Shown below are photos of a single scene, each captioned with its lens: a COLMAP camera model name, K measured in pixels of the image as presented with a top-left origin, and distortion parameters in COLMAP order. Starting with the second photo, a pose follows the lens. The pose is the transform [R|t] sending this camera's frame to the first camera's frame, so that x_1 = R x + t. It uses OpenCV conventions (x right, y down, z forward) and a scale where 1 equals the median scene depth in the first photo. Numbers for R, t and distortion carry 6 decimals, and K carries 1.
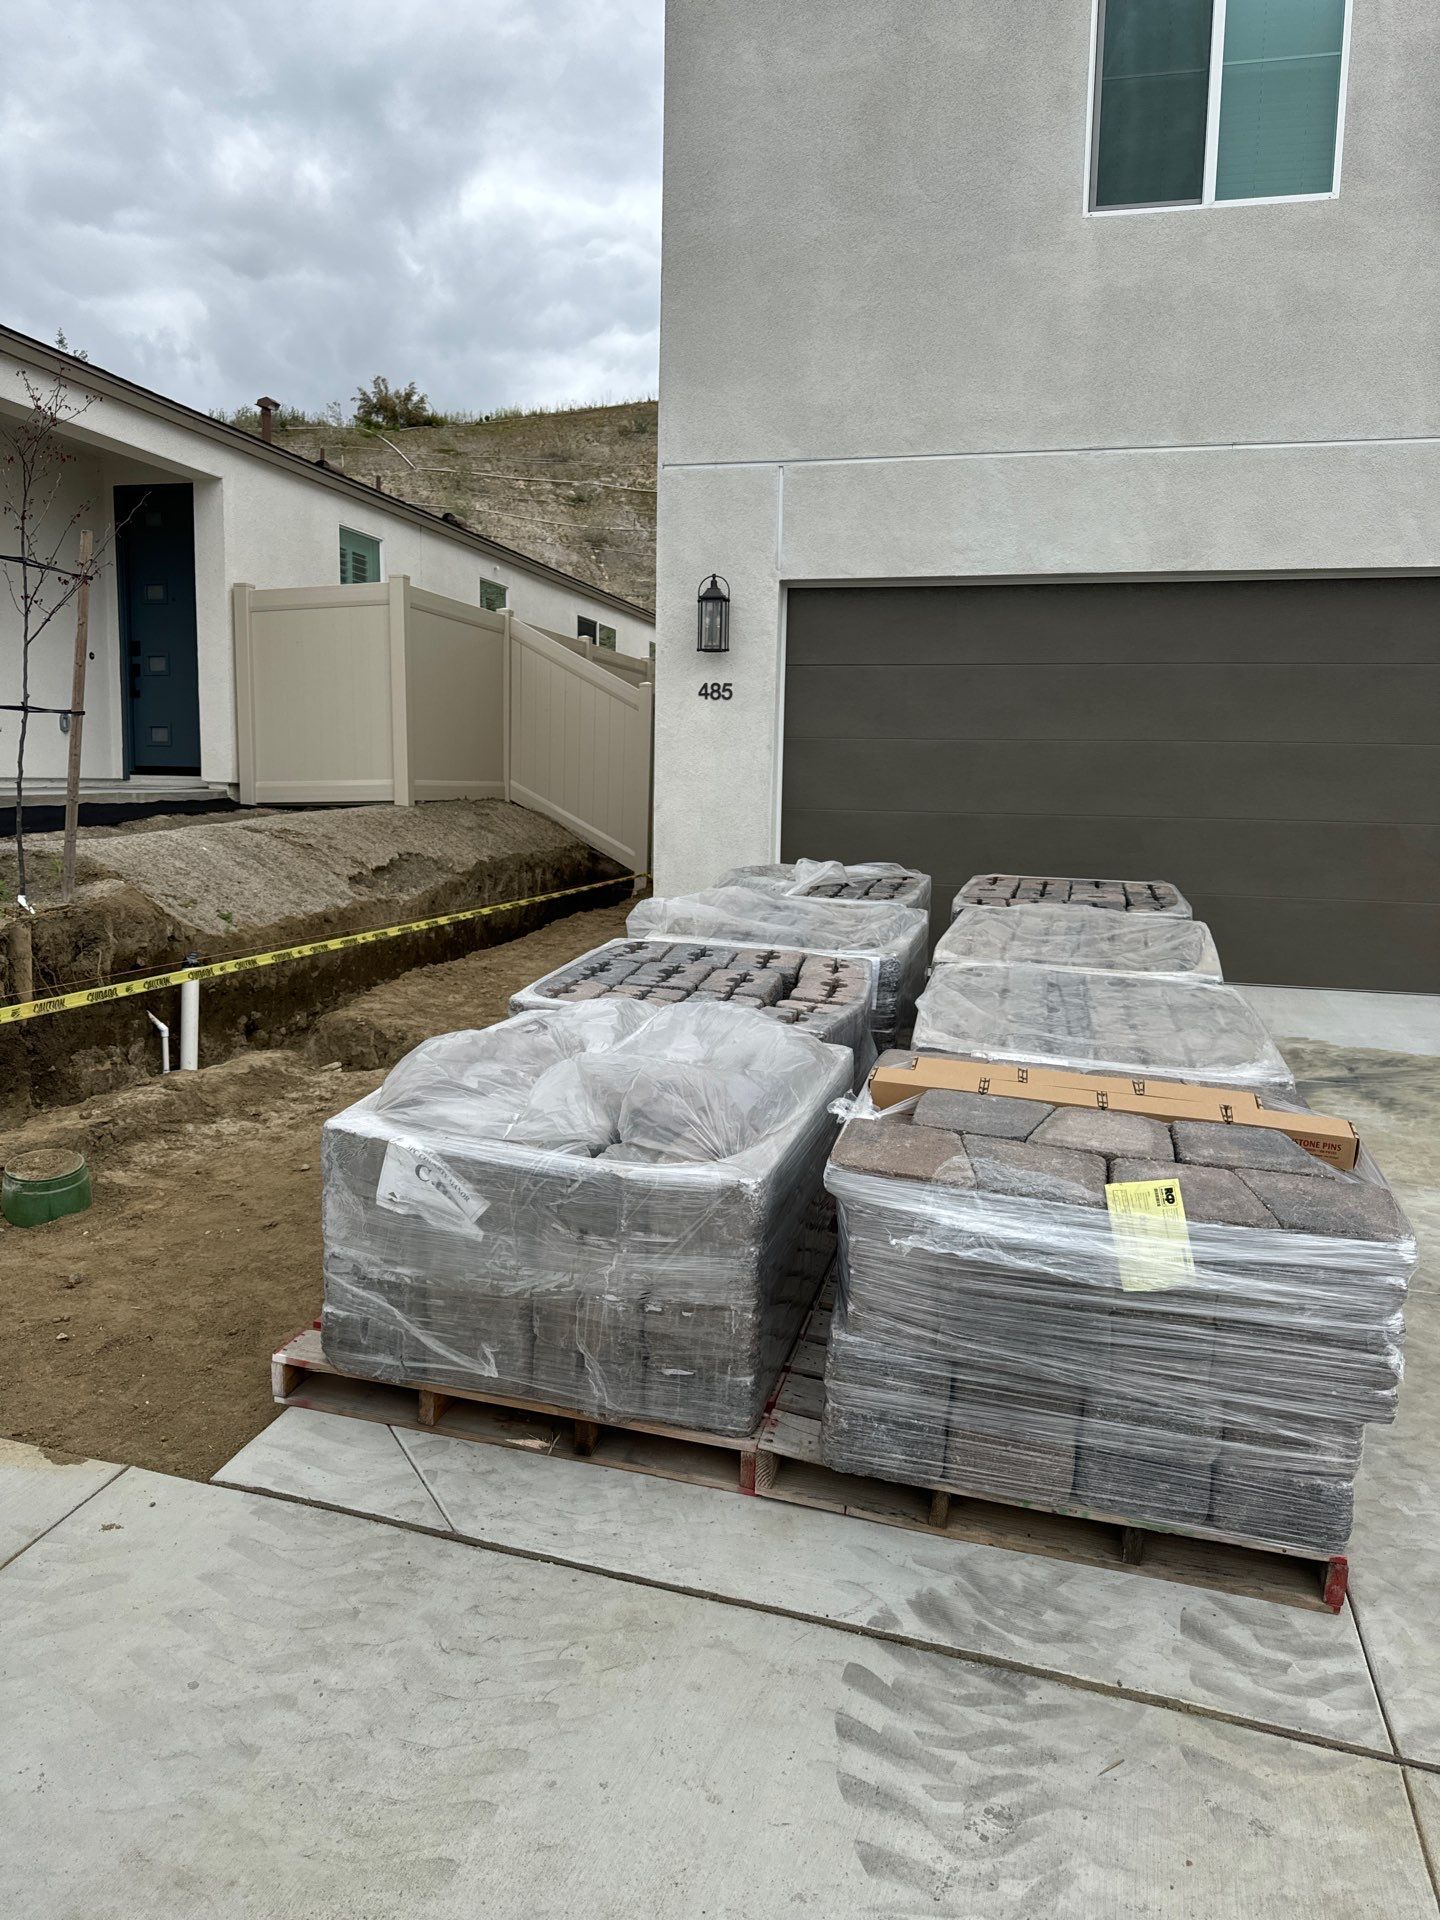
lens RADIAL K [[1266.1, 0, 718.0], [0, 1266.1, 978.9], [0, 0, 1]] dist [0.017588, -0.022028]
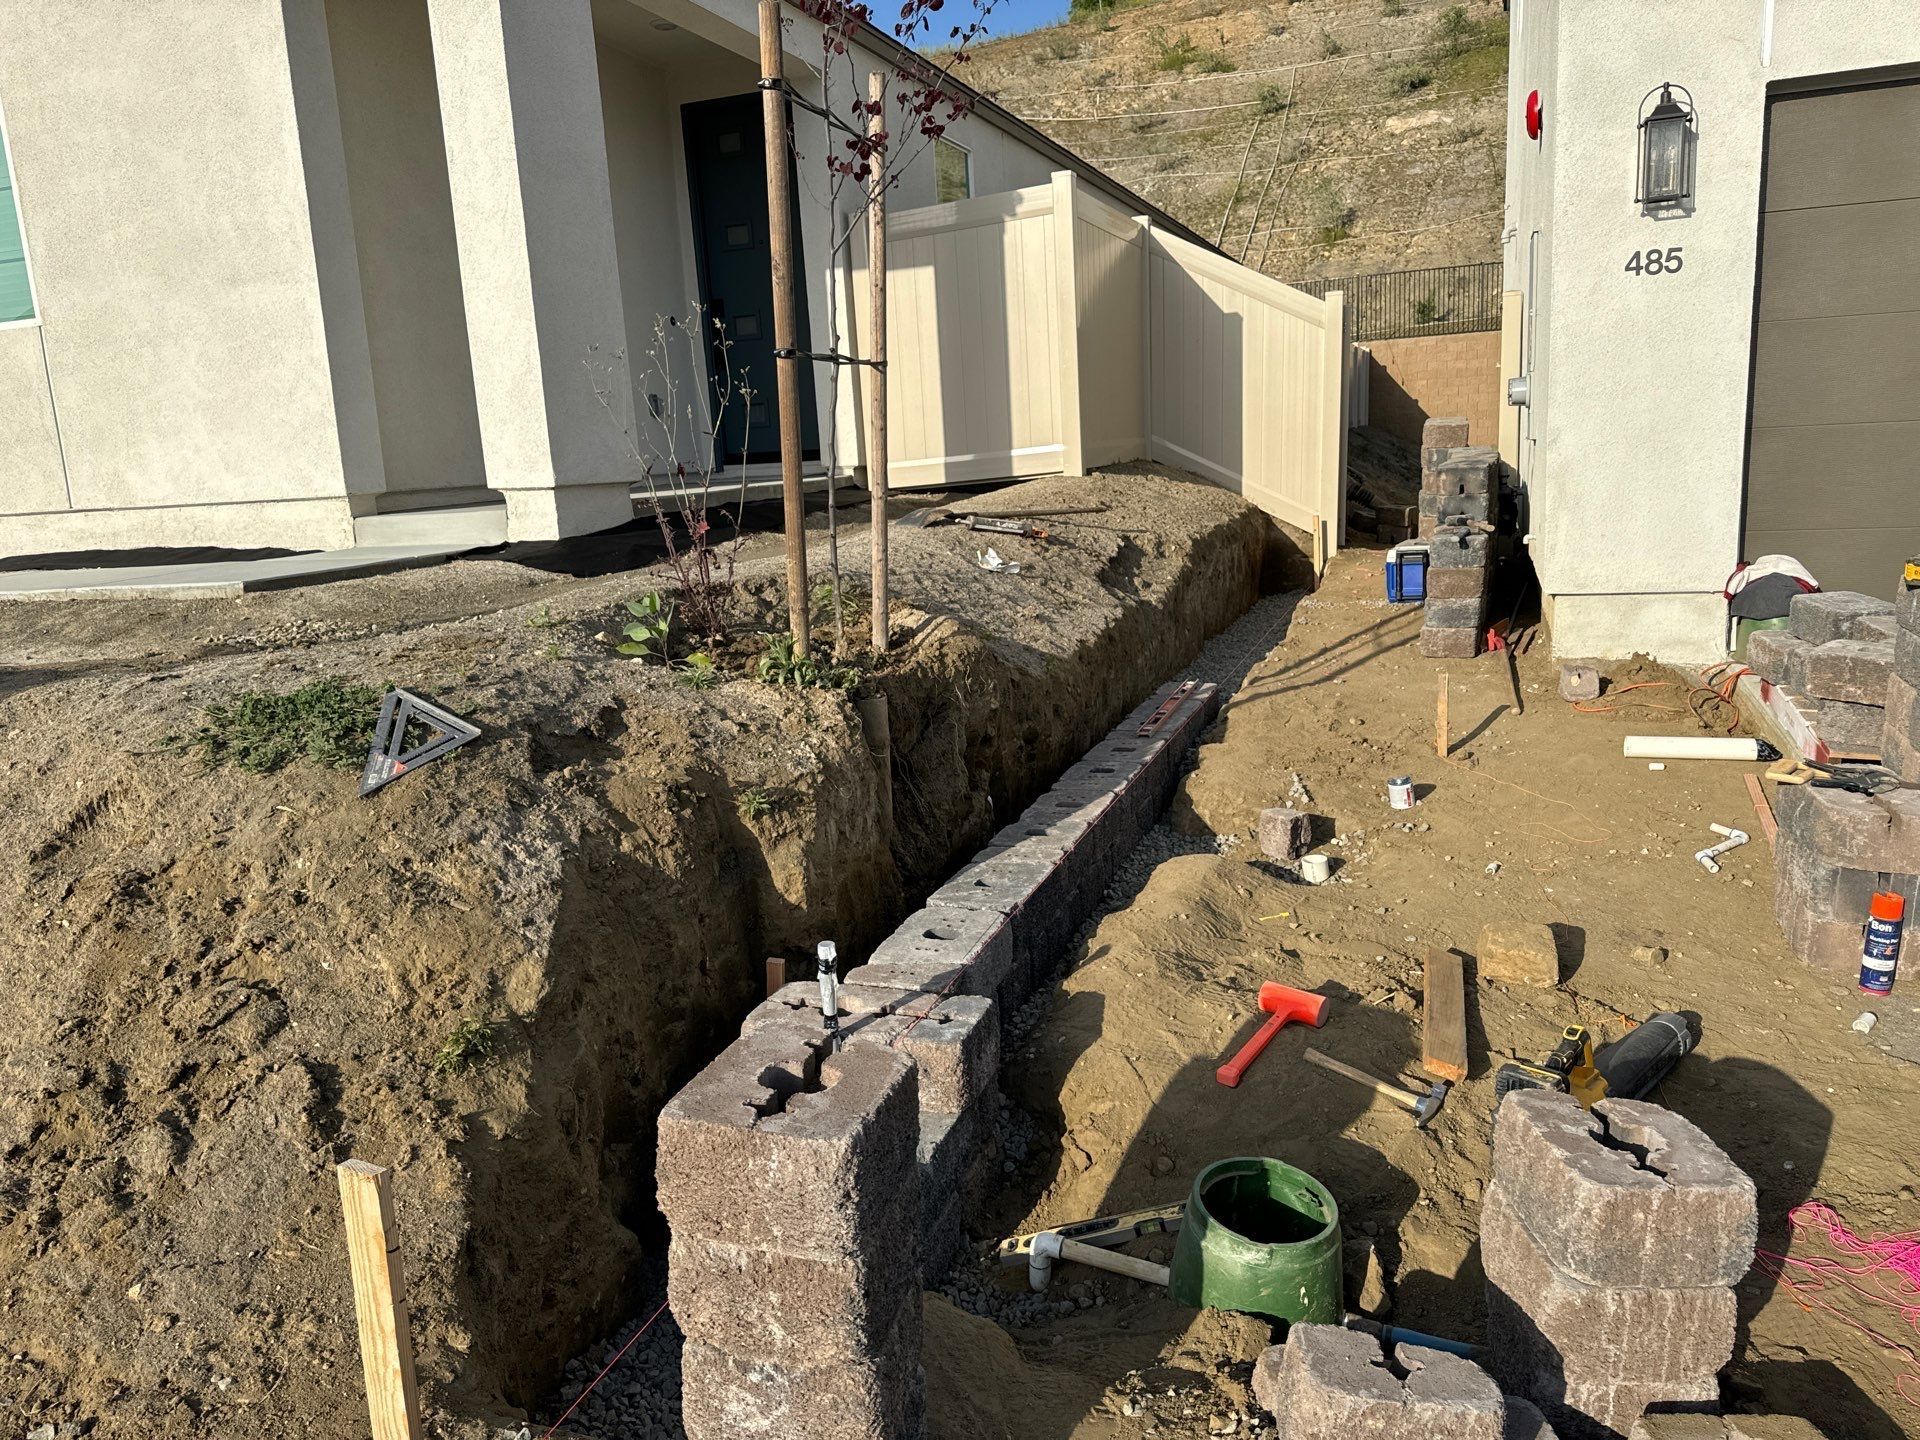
lens RADIAL K [[1362.4, 0, 985.0], [0, 1362.4, 706.9], [0, 0, 1]] dist [0.063439, -0.082849]
pose [[0.988254, -0.054681, -0.142701, -0.265492], [0.060018, 0.997640, 0.033365, -0.037751], [0.140539, -0.041538, 0.989203, 0.220351]]
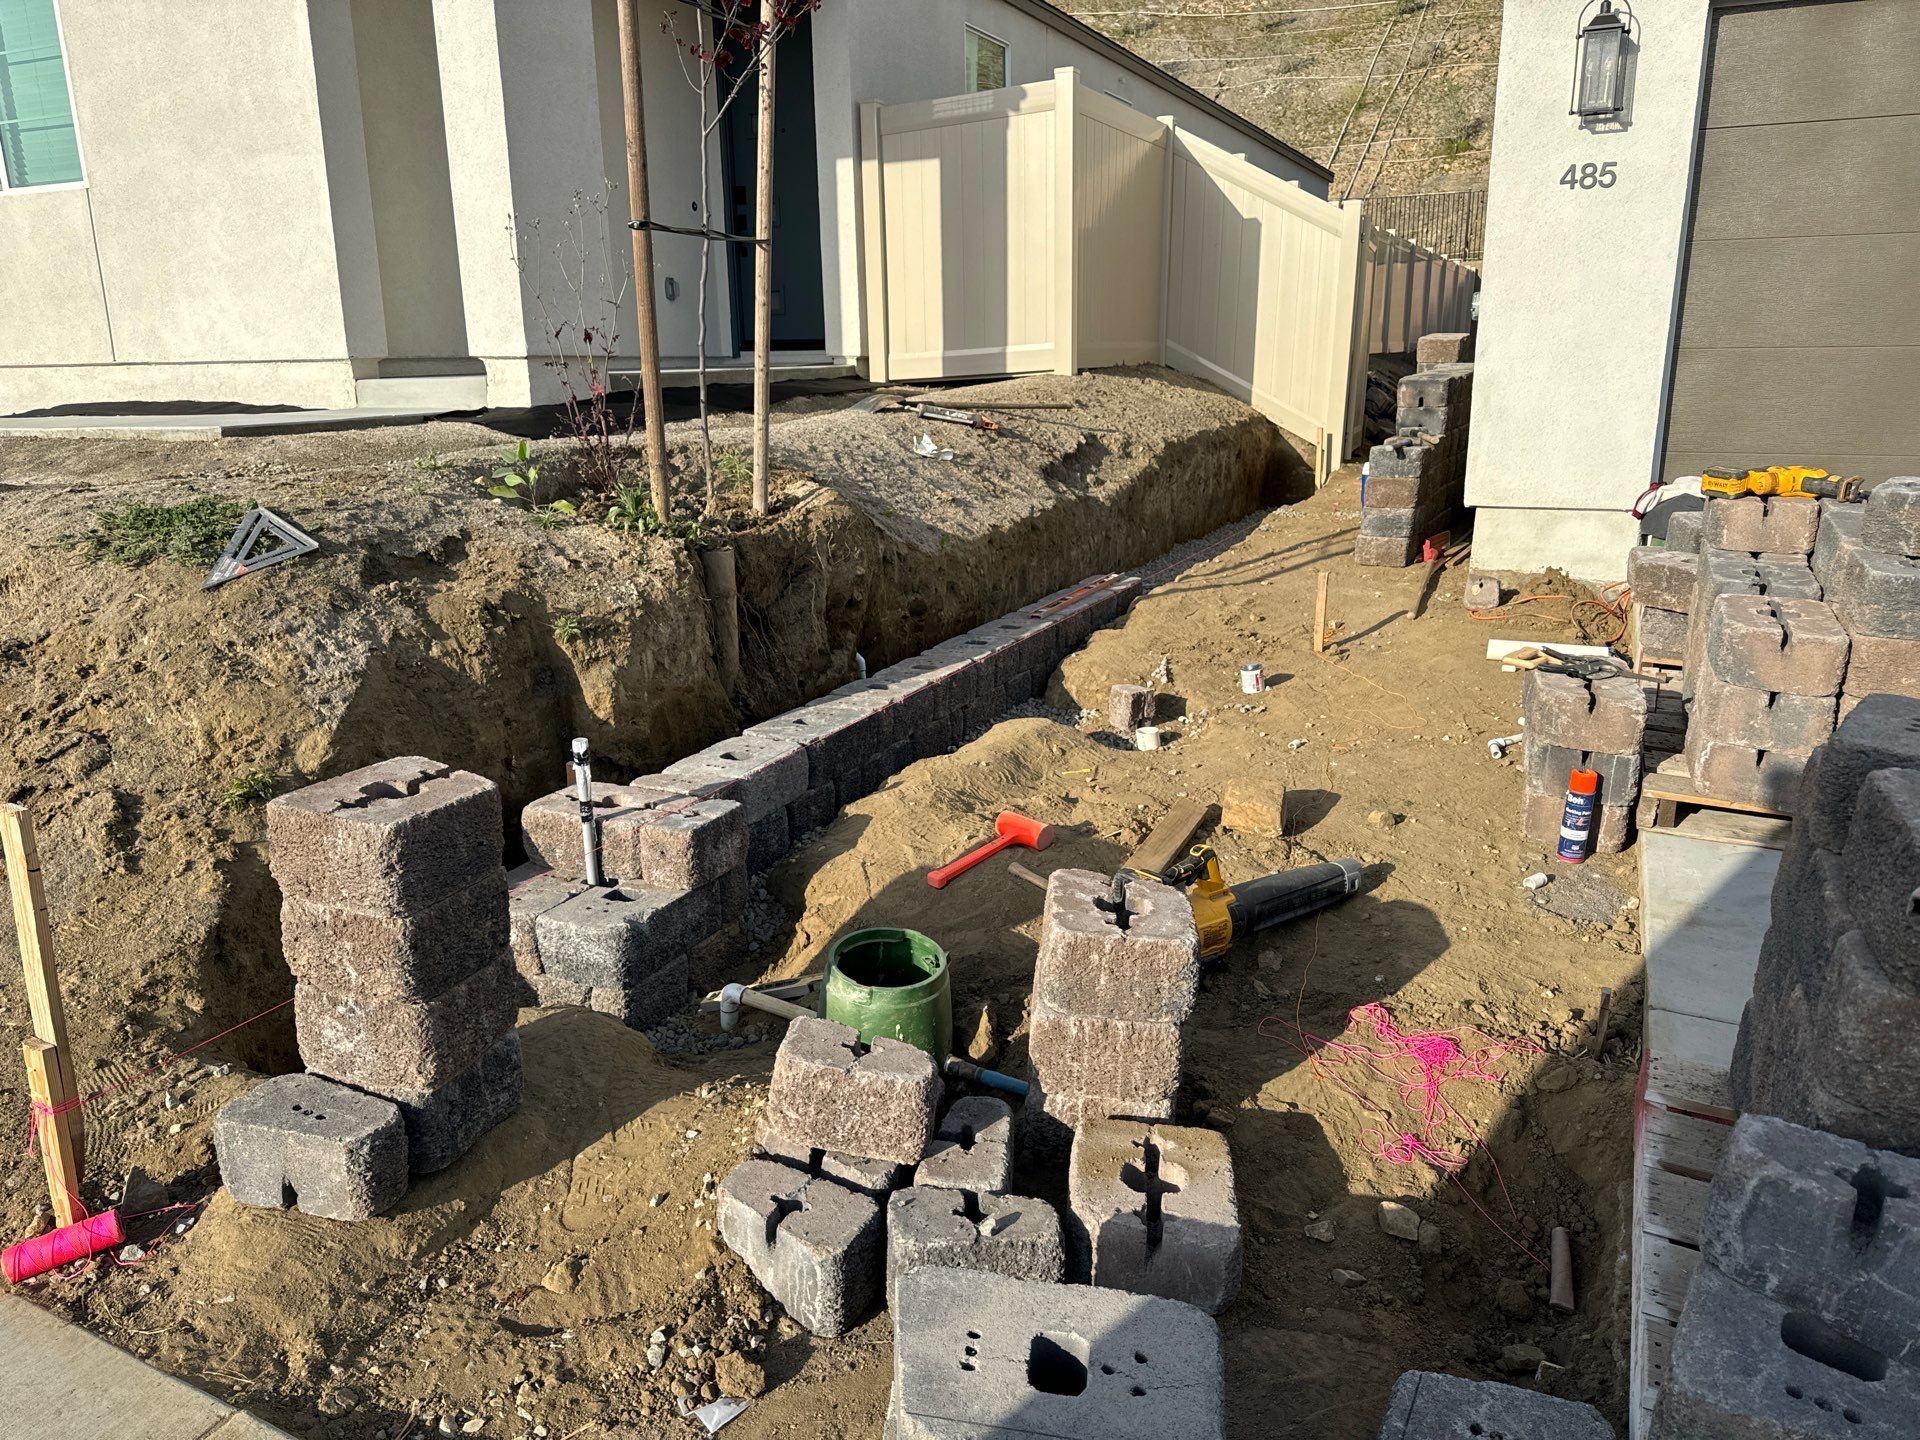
lens RADIAL K [[1362.4, 0, 974.0], [0, 1362.4, 715.4], [0, 0, 1]] dist [0.063439, -0.082849]
pose [[0.976173, 0.016164, -0.216389, -0.160780], [0.005610, 0.995009, 0.099632, -0.015930], [0.216919, -0.098472, 0.971210, 0.189209]]
